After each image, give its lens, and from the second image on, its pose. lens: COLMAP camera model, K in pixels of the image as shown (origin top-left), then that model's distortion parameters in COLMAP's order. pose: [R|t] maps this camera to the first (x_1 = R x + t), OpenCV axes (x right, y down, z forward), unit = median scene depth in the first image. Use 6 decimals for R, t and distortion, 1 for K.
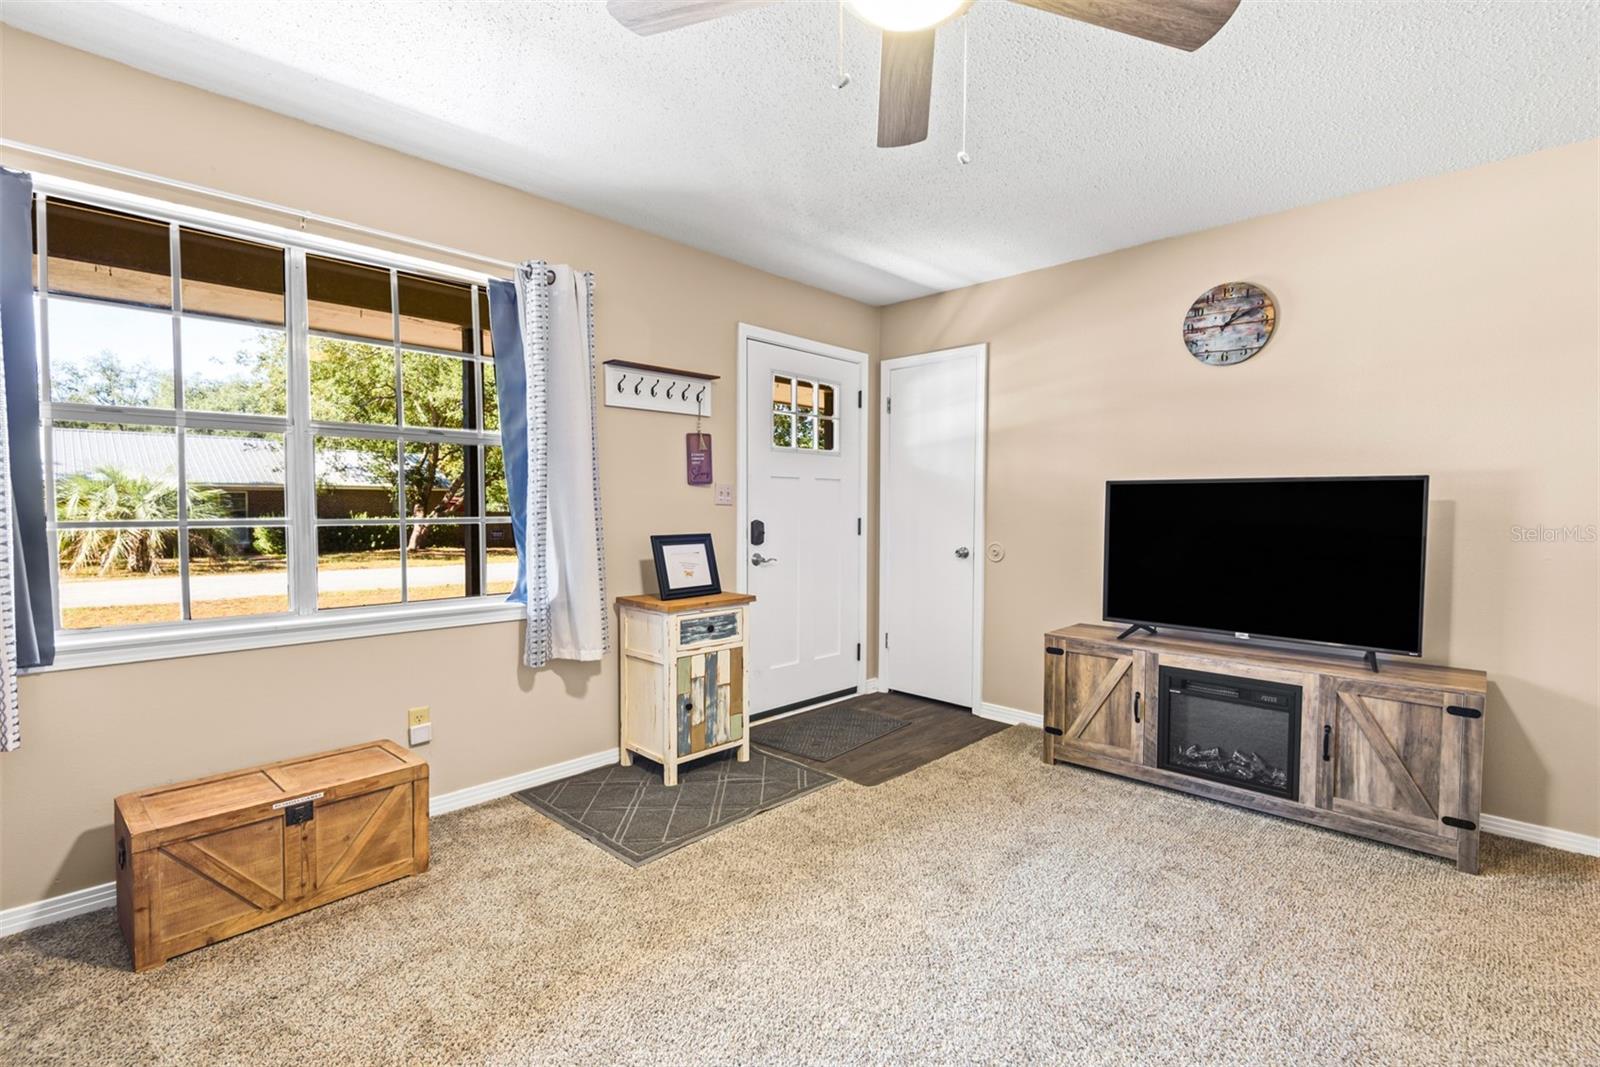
lens RADIAL K [[727.7, 0, 800.0], [0, 727.7, 533.5], [0, 0, 1]] dist [0.027732, -0.000543]
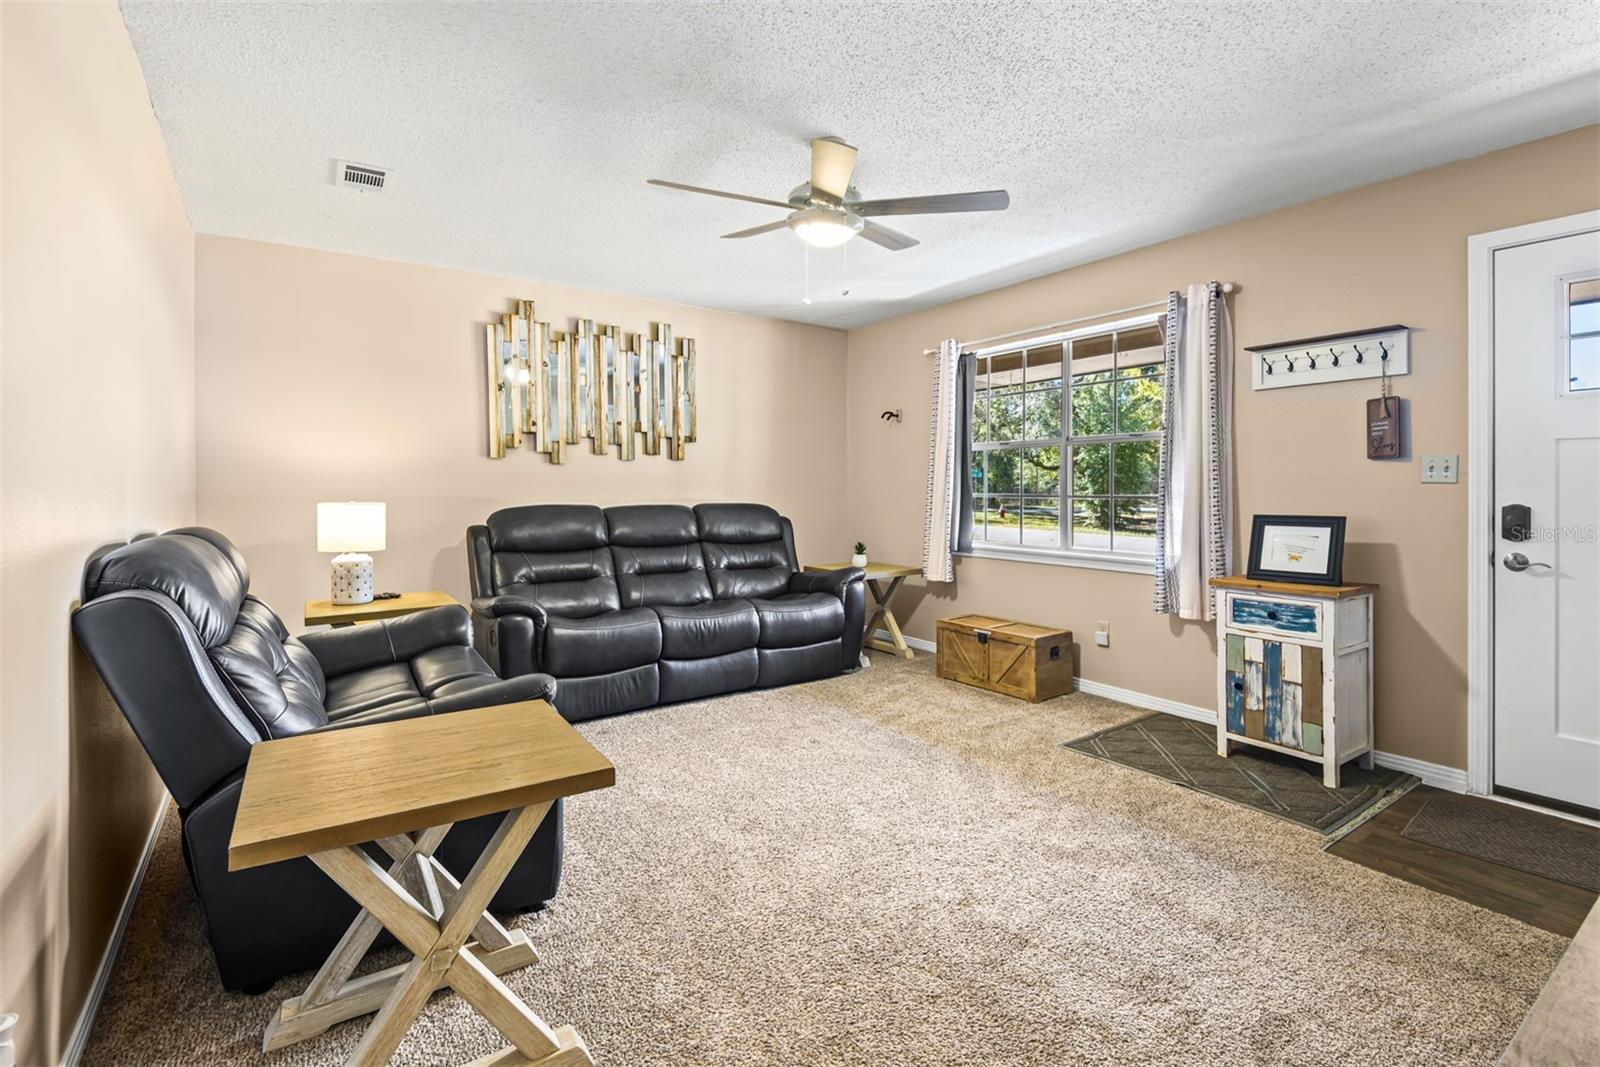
lens RADIAL K [[737.5, 0, 796.4], [0, 737.5, 491.2], [0, 0, 1]] dist [0.001260, -0.000076]
pose [[-0.194146, -0.000111, -0.980973, 0.930577], [-0.037886, 0.999255, 0.007385, -0.012967], [0.980241, 0.038599, -0.194006, 0.578021]]
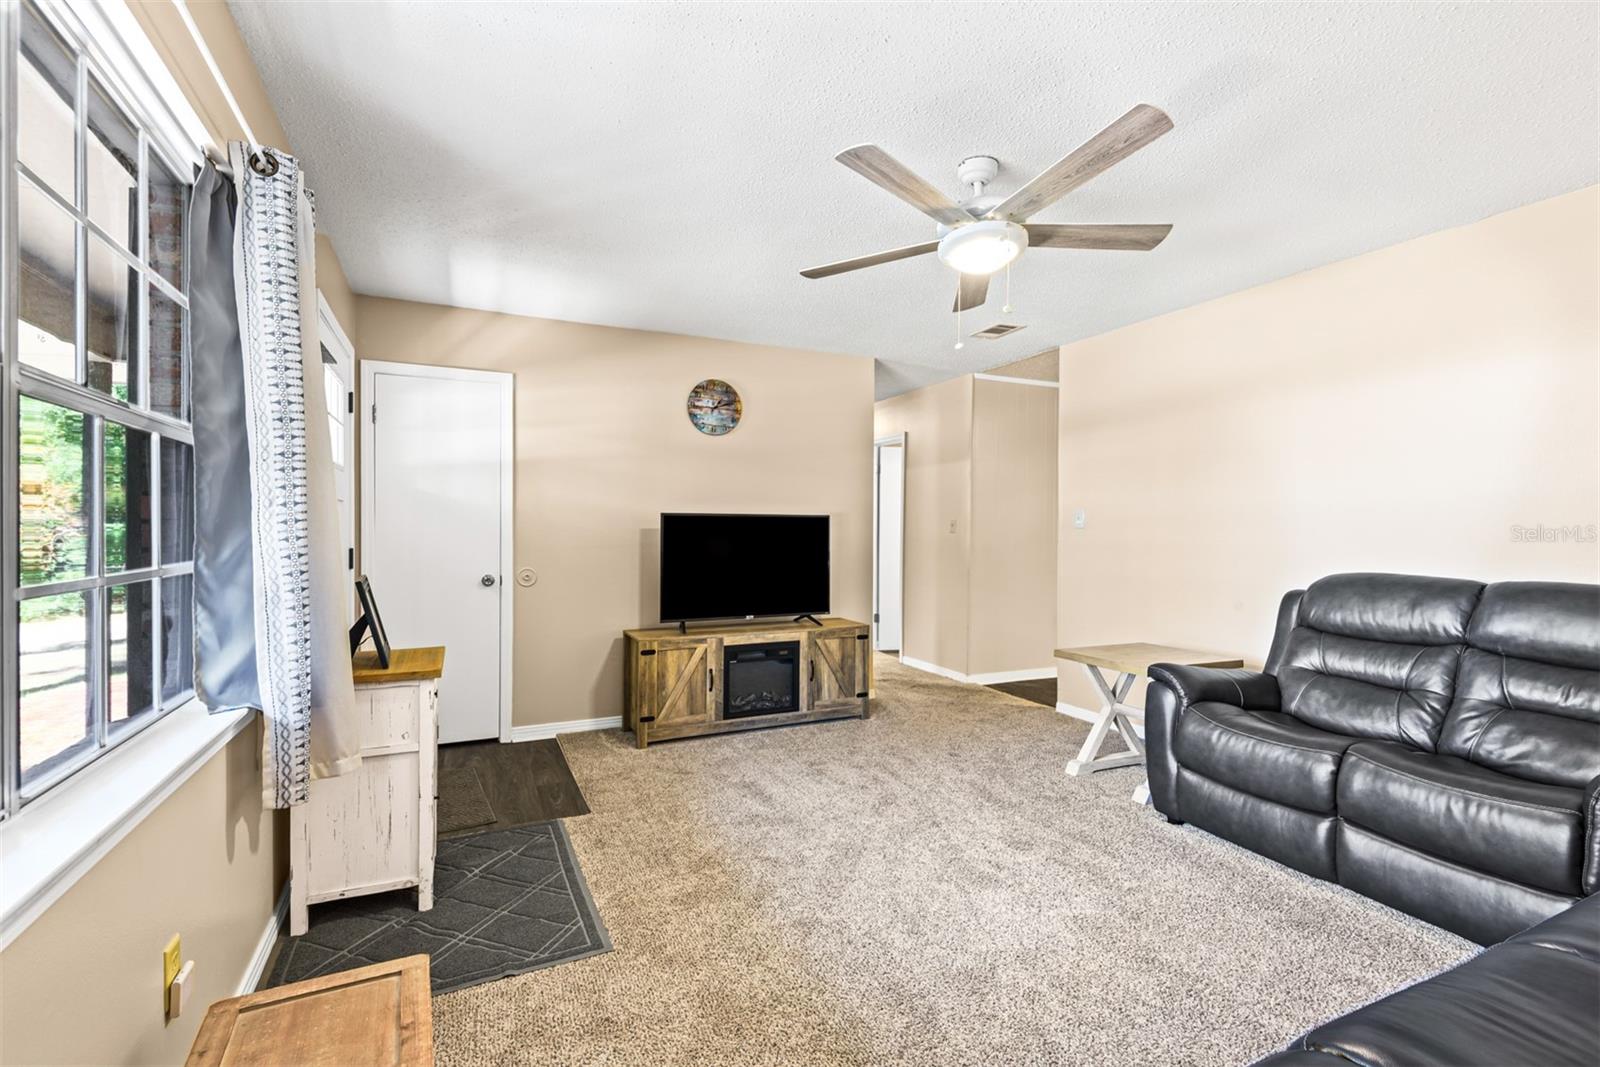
lens RADIAL K [[727.5, 0, 800.0], [0, 727.5, 533.5], [0, 0, 1]] dist [0.071249, -0.000060]
pose [[0.366311, -0.010472, 0.930433, -0.724599], [0.035367, 0.999371, -0.002676, -0.025929], [-0.929820, 0.033887, 0.366451, 0.330955]]
